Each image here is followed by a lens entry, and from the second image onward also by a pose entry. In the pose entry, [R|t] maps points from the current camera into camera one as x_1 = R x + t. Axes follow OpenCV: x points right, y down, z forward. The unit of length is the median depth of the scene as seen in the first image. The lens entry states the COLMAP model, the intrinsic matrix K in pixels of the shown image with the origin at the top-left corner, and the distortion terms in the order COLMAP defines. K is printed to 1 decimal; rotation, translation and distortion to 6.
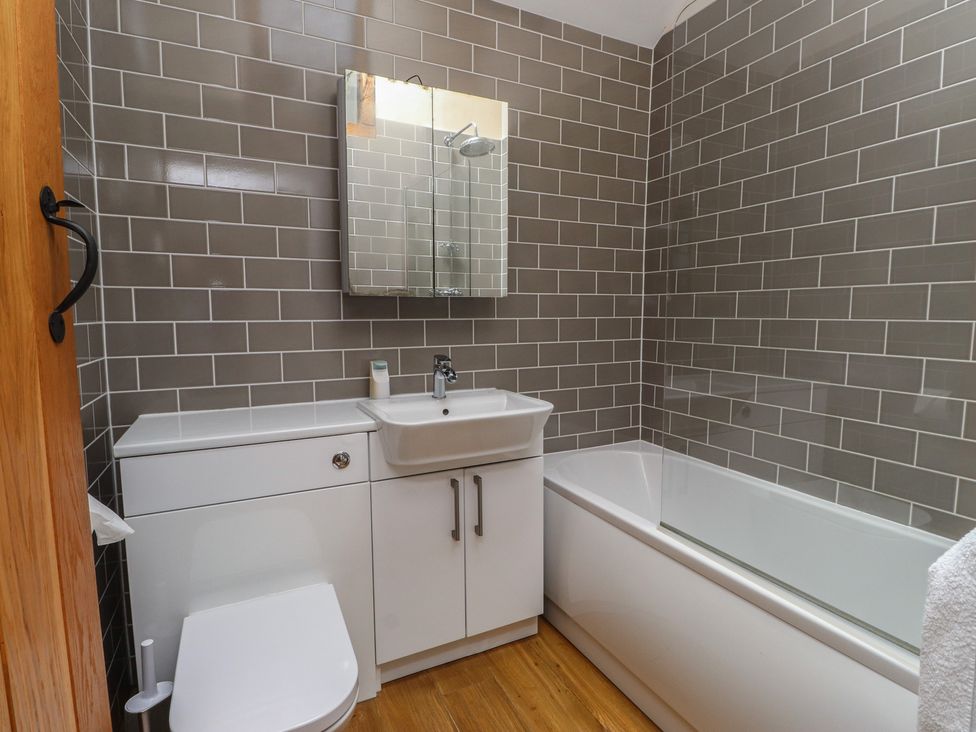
lens RADIAL K [[511.9, 0, 481.5], [0, 511.9, 363.4], [0, 0, 1]] dist [-0.013708, -0.002745]
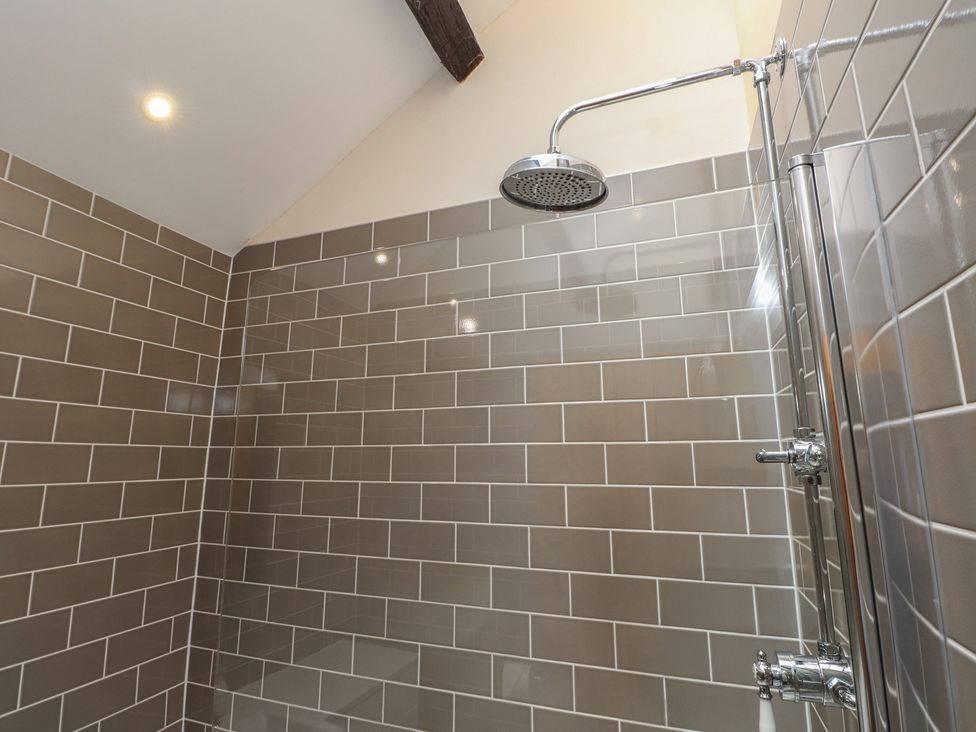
lens RADIAL K [[511.9, 0, 487.0], [0, 511.9, 367.9], [0, 0, 1]] dist [-0.013708, -0.002745]
pose [[0.711116, 0.133296, 0.690323, 0.091438], [0.065140, 0.965149, -0.253465, -0.221512], [-0.700050, 0.225210, 0.677650, 0.210088]]
